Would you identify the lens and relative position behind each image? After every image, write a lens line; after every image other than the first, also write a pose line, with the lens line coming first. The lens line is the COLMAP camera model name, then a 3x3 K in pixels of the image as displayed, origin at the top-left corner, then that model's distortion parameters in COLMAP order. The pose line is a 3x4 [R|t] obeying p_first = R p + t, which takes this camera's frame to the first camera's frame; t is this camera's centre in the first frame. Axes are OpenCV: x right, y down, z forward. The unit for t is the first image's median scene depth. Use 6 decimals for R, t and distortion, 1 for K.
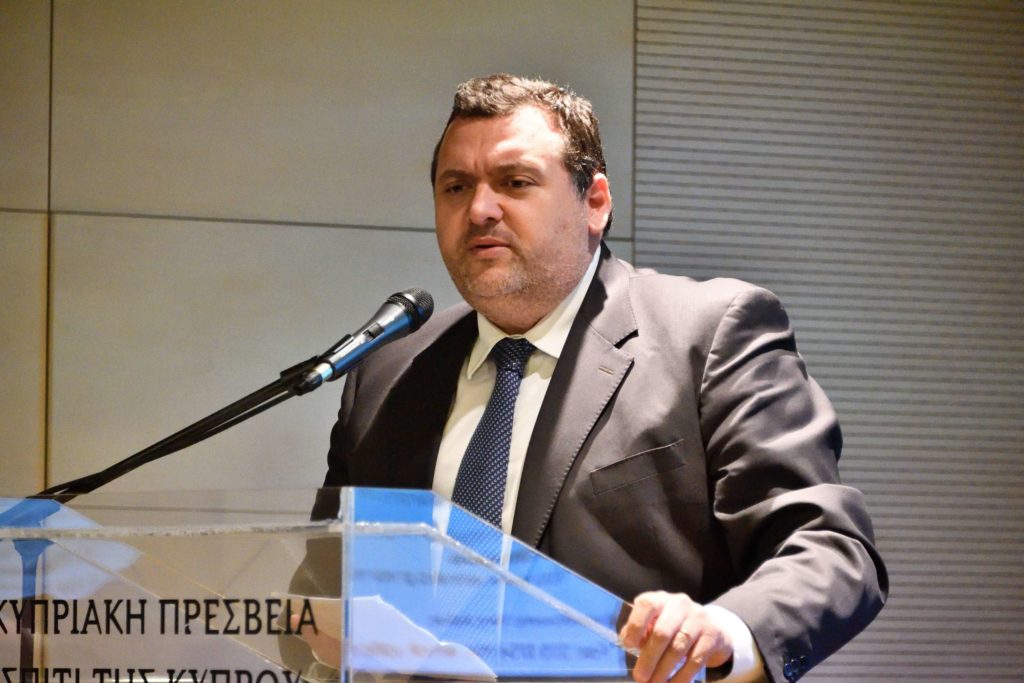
lens RADIAL K [[6183.1, 0, 513.3], [0, 6183.1, 342.5], [0, 0, 1]] dist [0.626215, 0.000000]
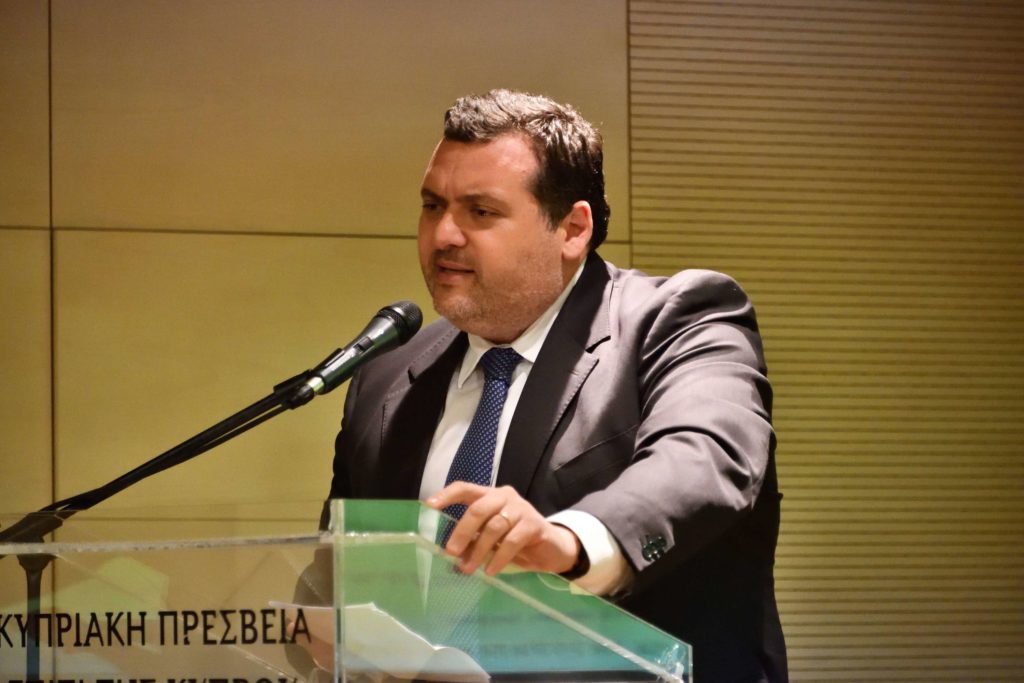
lens RADIAL K [[6787.5, 0, 510.5], [0, 6787.5, 340.4], [0, 0, 1]] dist [0.899256, 0.000000]
pose [[0.999606, -0.021815, -0.017639, 0.021547], [0.021926, 0.999741, 0.006100, -0.008827], [0.017501, -0.006485, 0.999826, -0.124057]]
